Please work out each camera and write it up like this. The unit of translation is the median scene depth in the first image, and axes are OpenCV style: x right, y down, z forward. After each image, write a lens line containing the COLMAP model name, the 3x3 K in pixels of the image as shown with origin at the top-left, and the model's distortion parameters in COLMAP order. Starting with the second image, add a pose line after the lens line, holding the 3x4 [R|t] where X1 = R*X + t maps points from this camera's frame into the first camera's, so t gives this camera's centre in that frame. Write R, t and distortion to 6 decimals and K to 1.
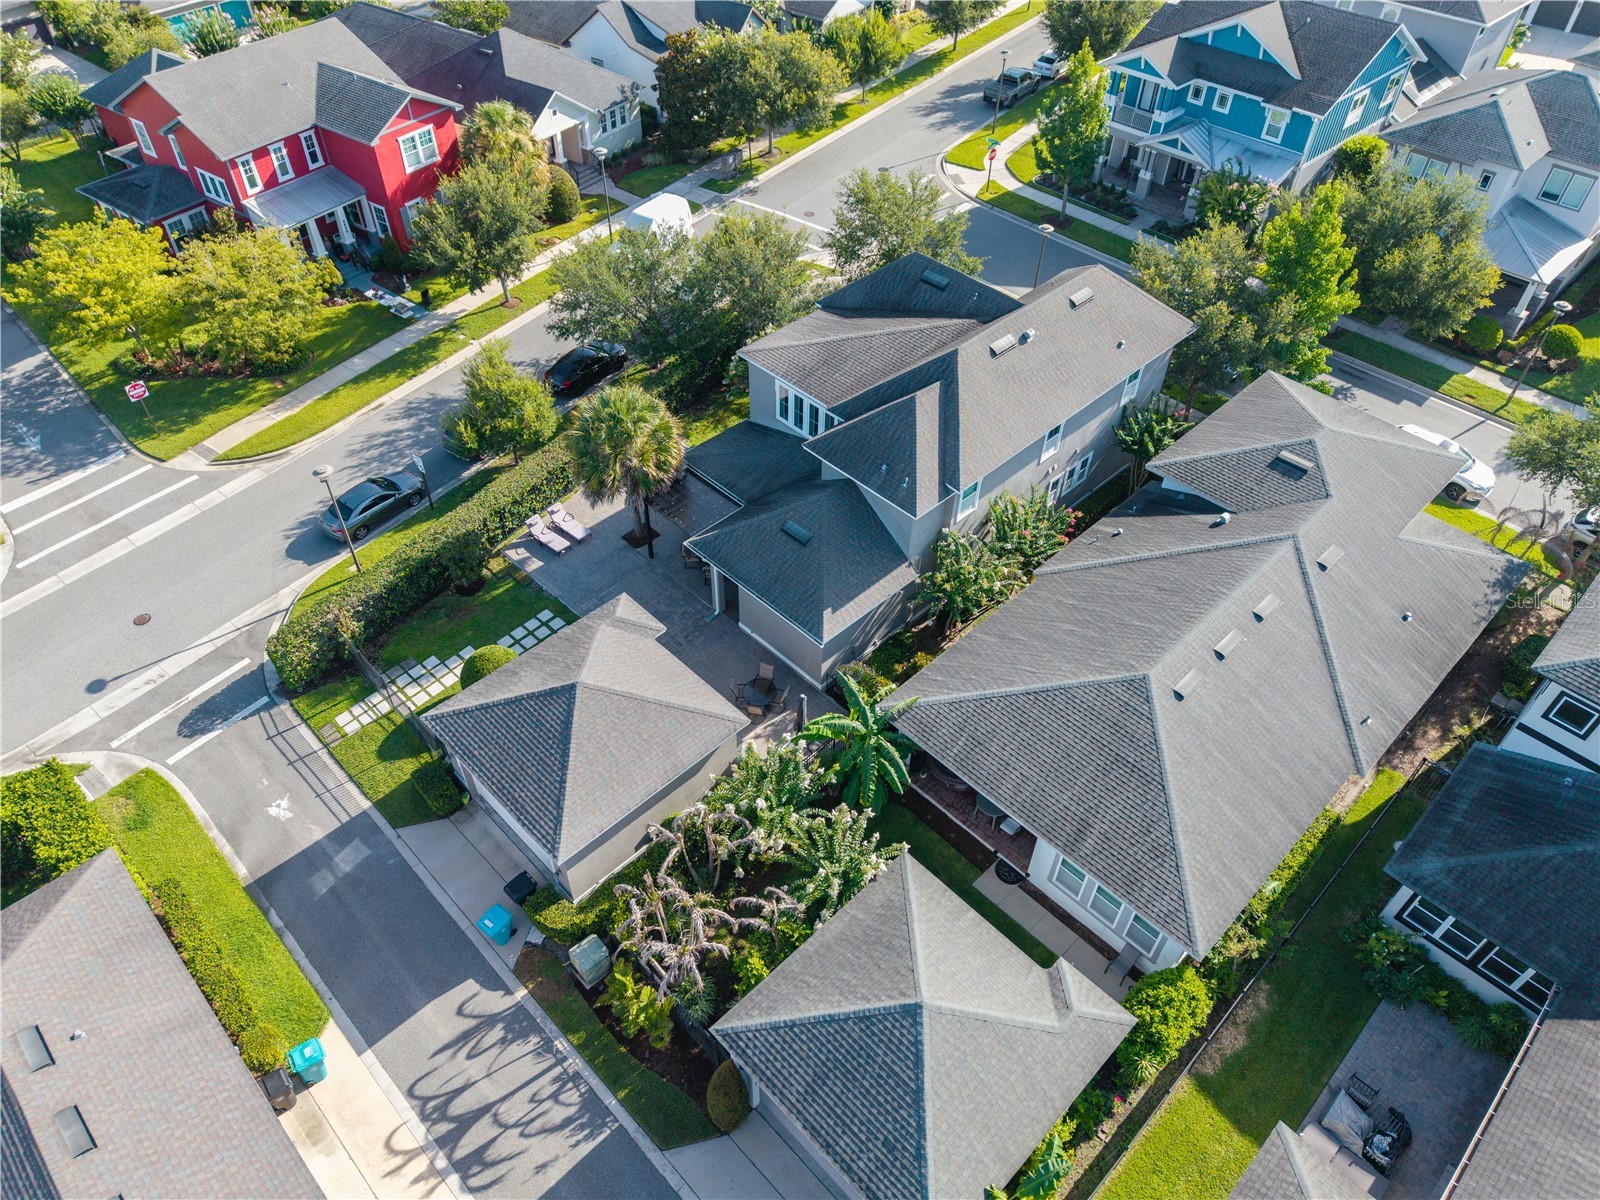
lens RADIAL K [[1088.4, 0, 800.0], [0, 1088.4, 600.0], [0, 0, 1]] dist [0.006649, 0.002175]
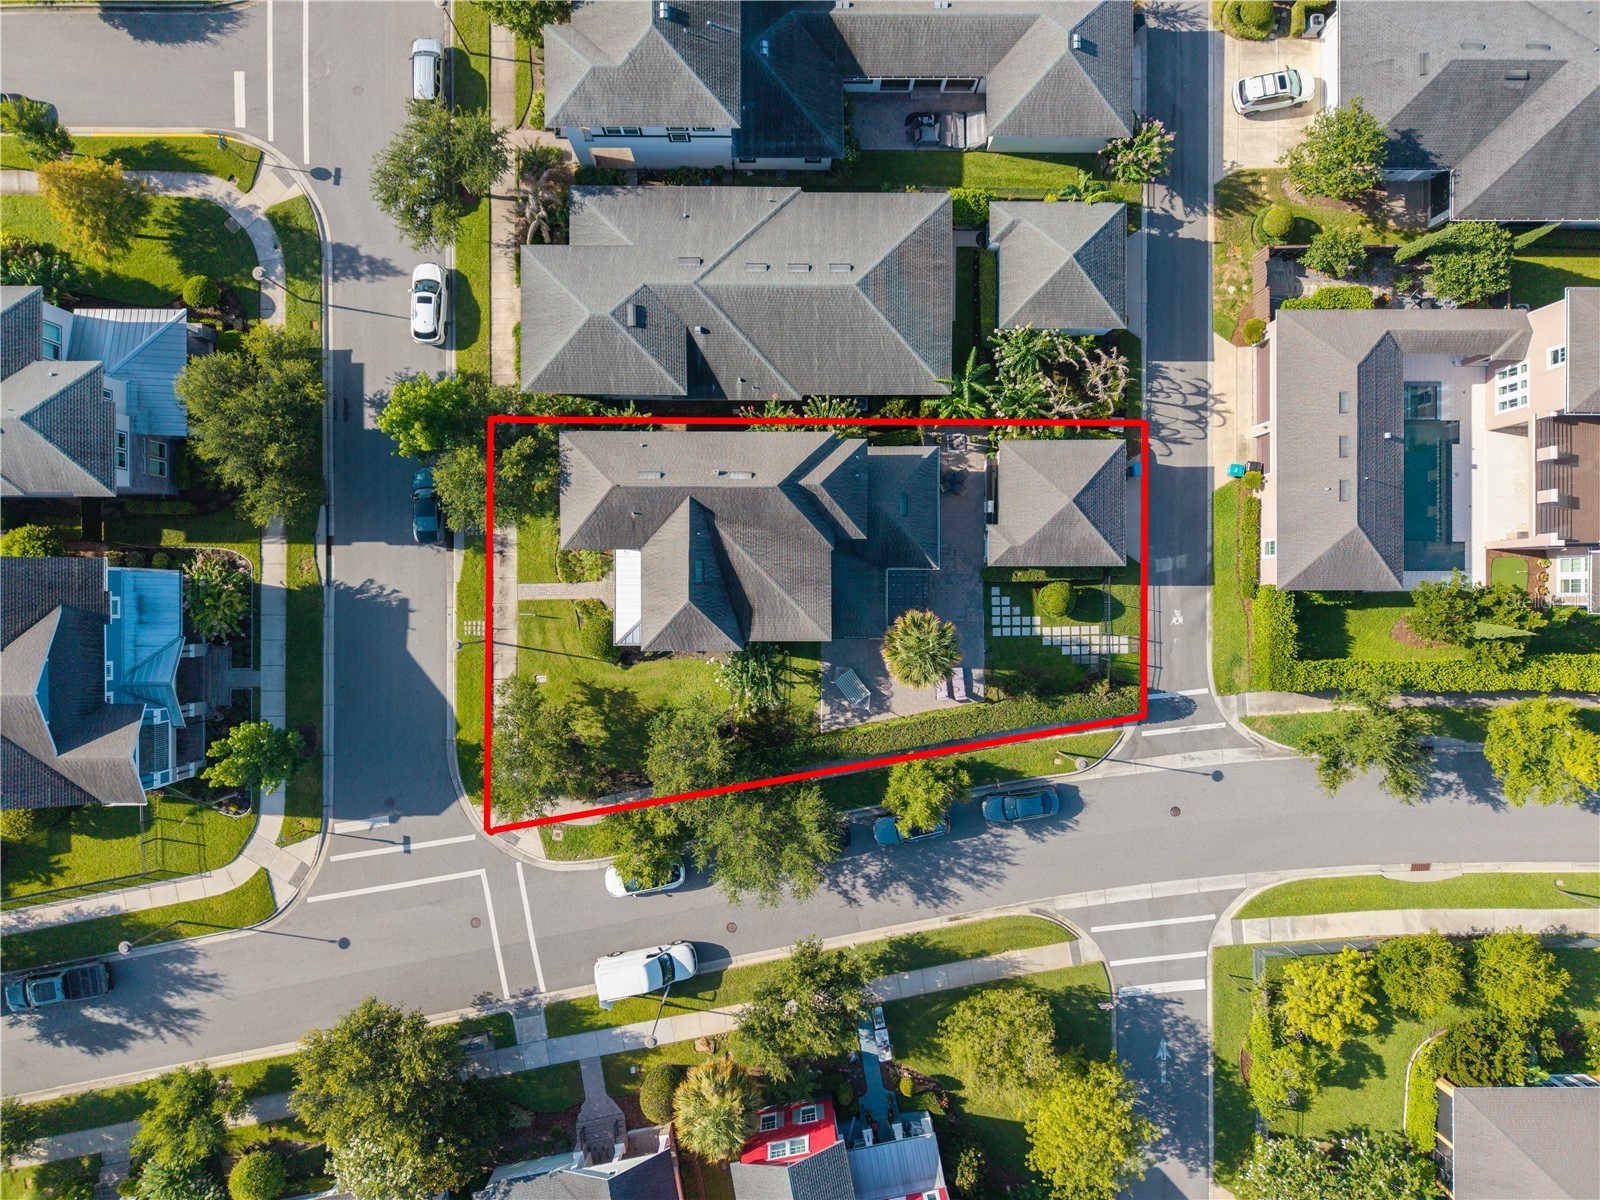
lens RADIAL K [[1116.0, 0, 800.0], [0, 1116.0, 600.0], [0, 0, 1]] dist [0.056640, 0.000167]
pose [[-0.714882, -0.698993, -0.018775, 0.037414], [0.478570, -0.508672, 0.715698, -1.329357], [-0.509819, 0.502655, 0.698157, -0.021996]]
